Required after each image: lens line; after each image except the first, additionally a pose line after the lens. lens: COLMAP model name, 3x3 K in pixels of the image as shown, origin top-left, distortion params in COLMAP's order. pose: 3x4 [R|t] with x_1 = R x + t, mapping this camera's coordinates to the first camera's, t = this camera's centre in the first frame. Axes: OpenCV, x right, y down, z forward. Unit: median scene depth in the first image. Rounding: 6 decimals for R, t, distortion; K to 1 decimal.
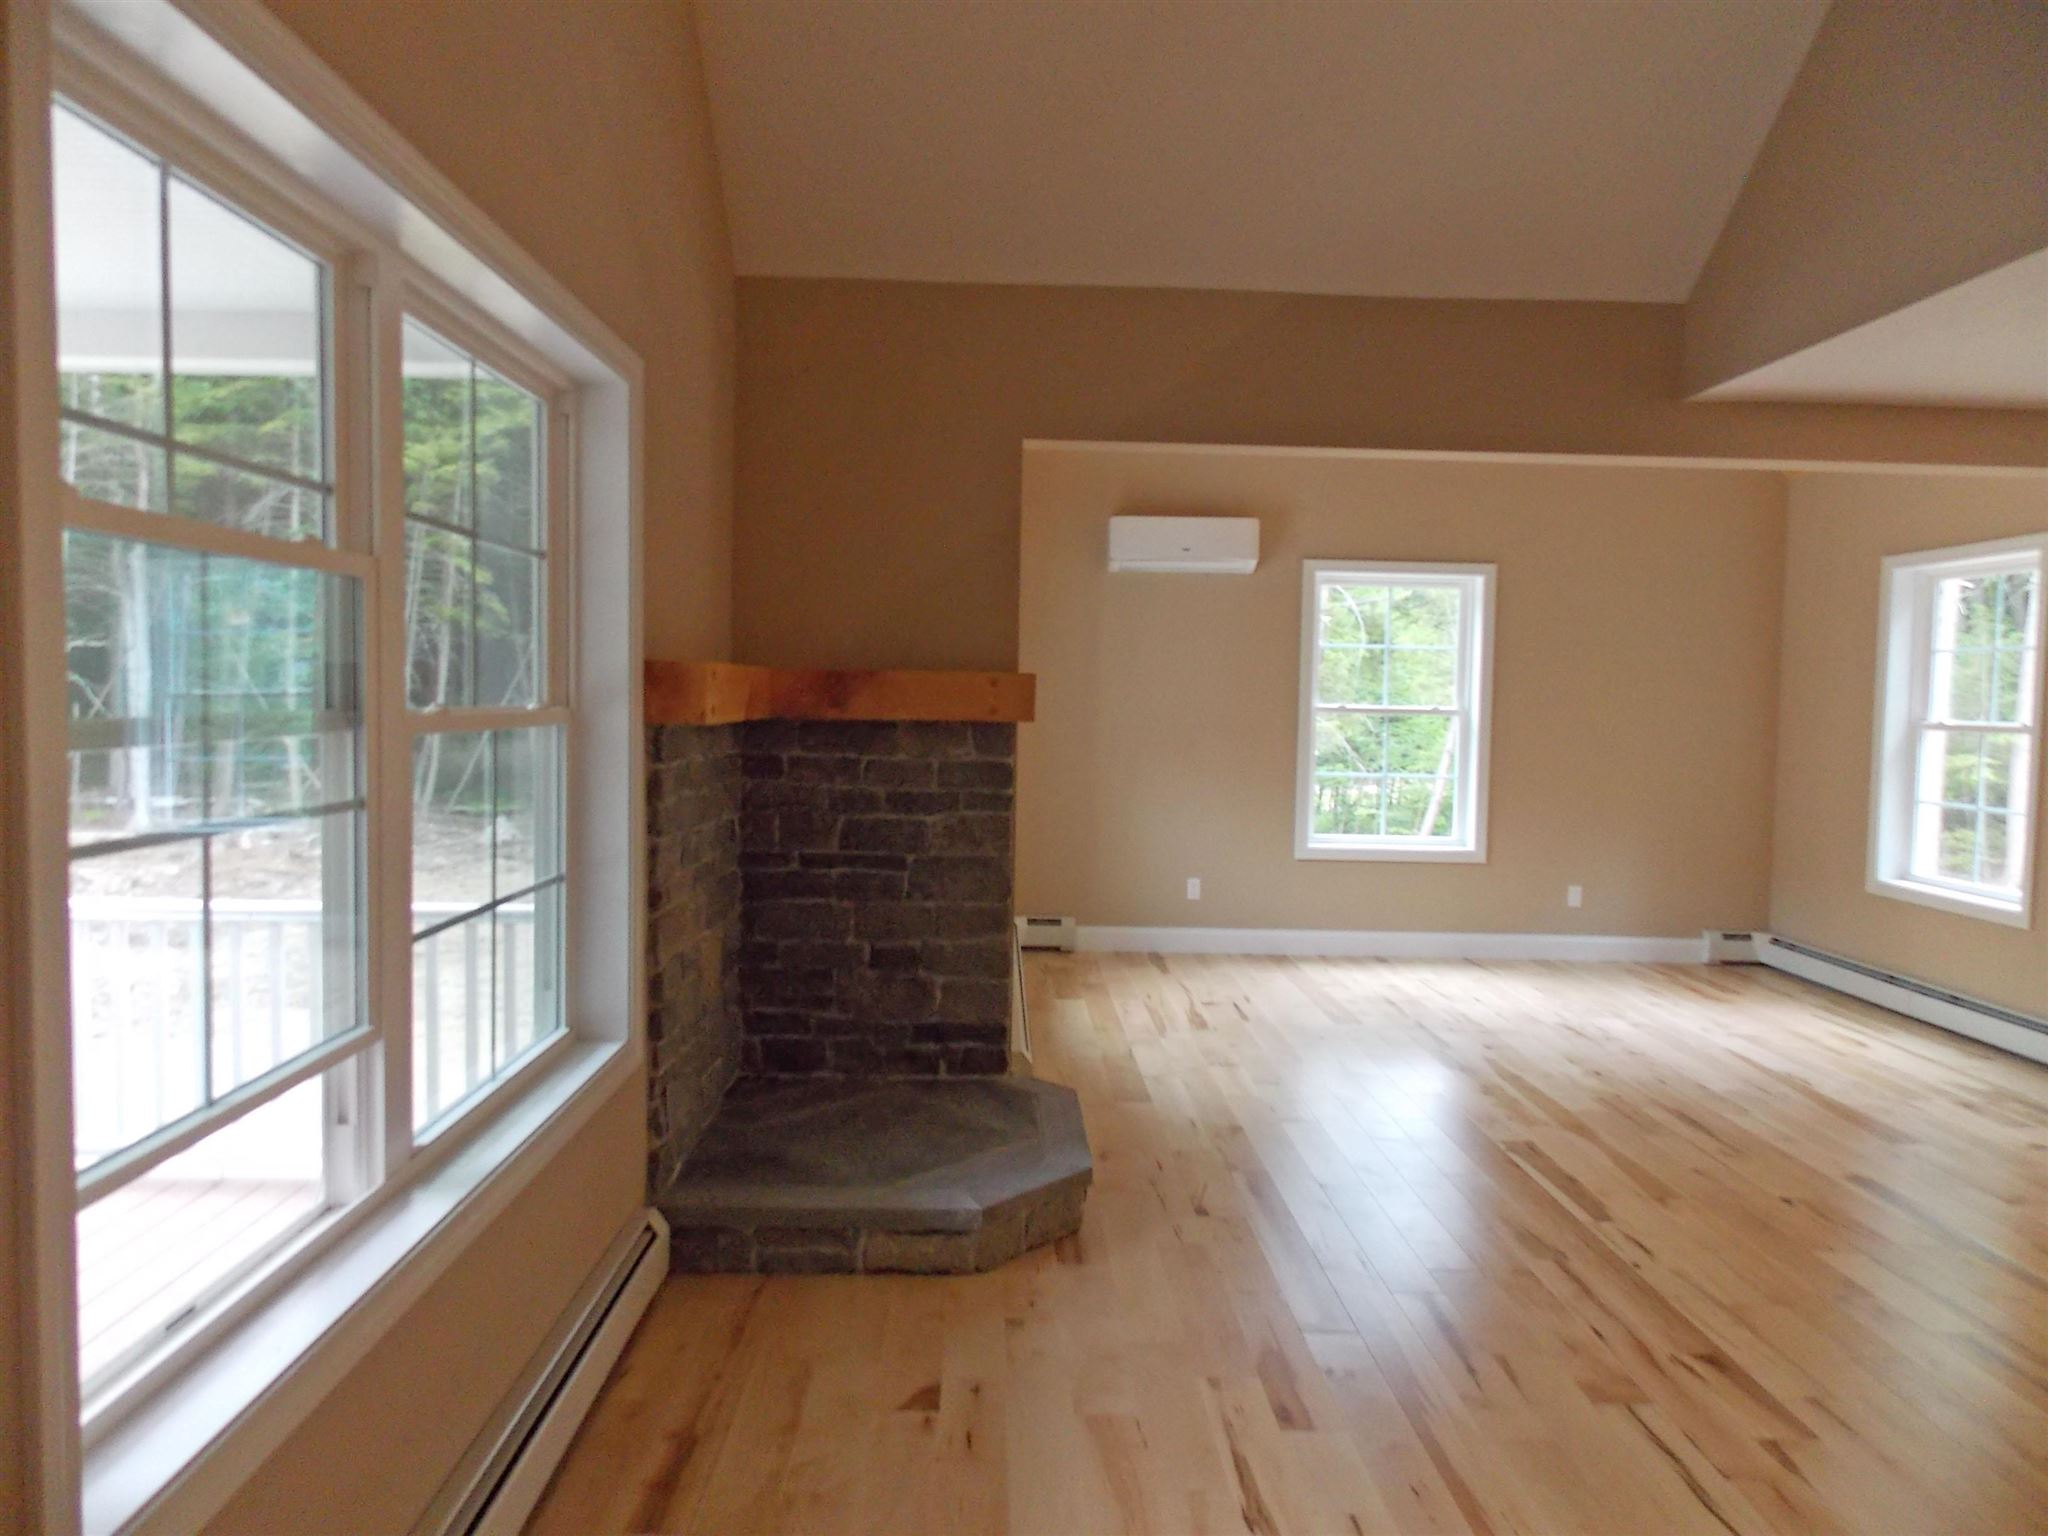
lens RADIAL K [[1348.5, 0, 1023.3], [0, 1348.5, 756.0], [0, 0, 1]] dist [0.007361, -0.002126]
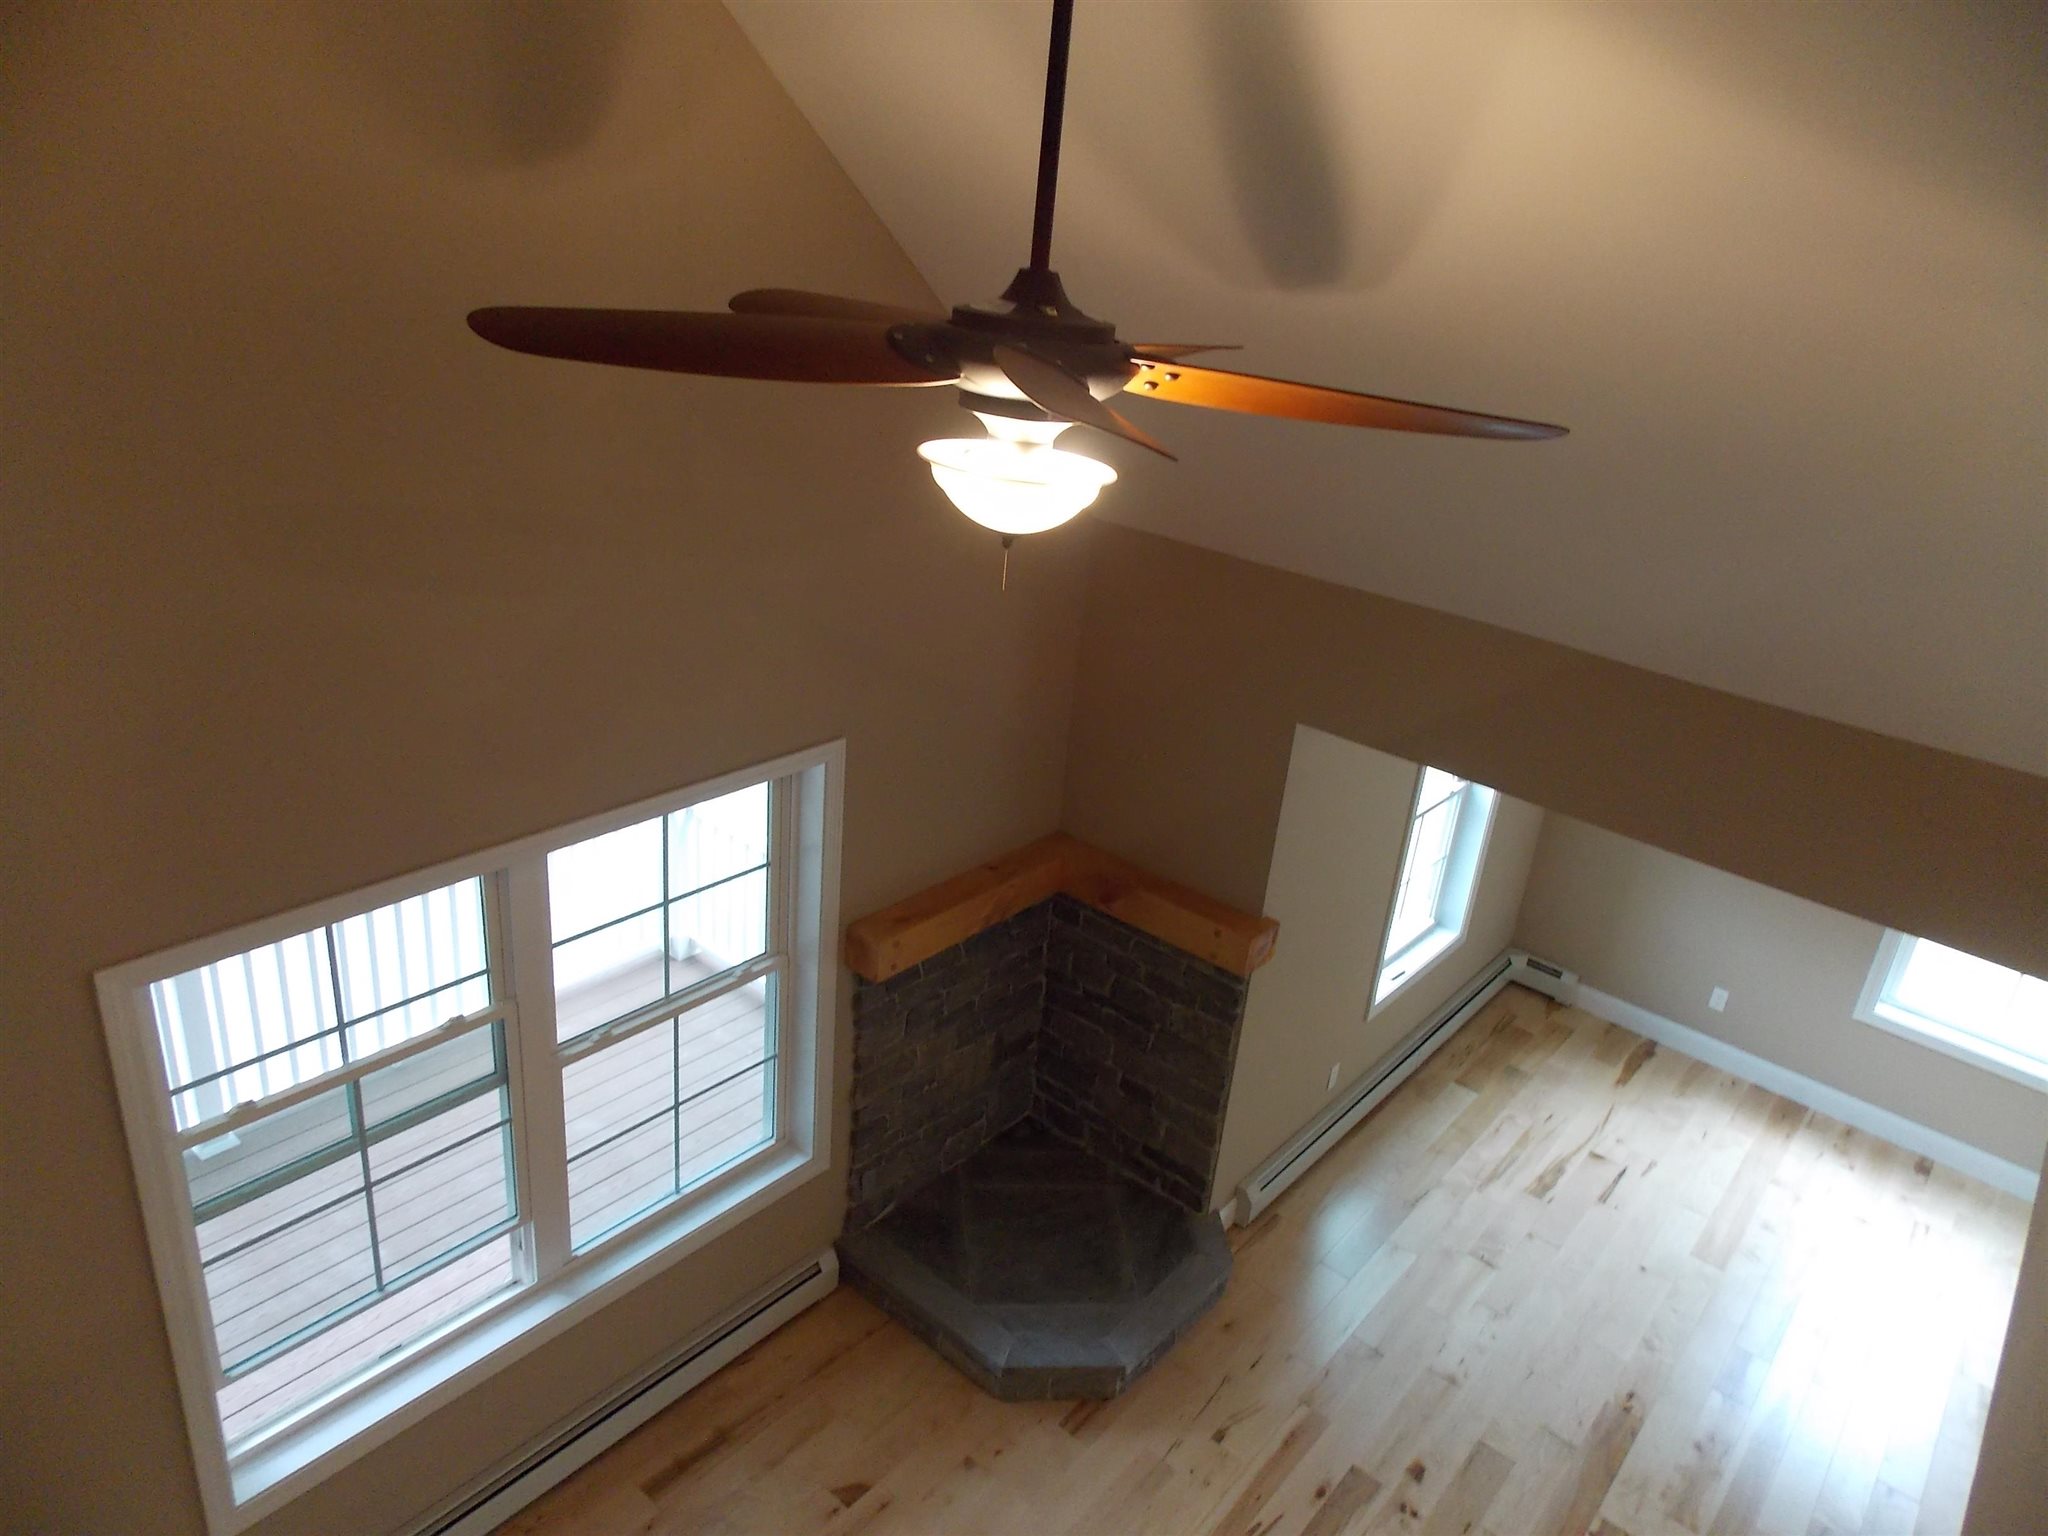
lens RADIAL K [[1359.3, 0, 1023.7], [0, 1359.3, 749.5], [0, 0, 1]] dist [0.018292, -0.015967]
pose [[0.747269, 0.300100, -0.592899, 0.466806], [-0.110698, 0.935969, 0.334227, -0.540845], [0.655237, -0.184125, 0.732641, 0.089442]]
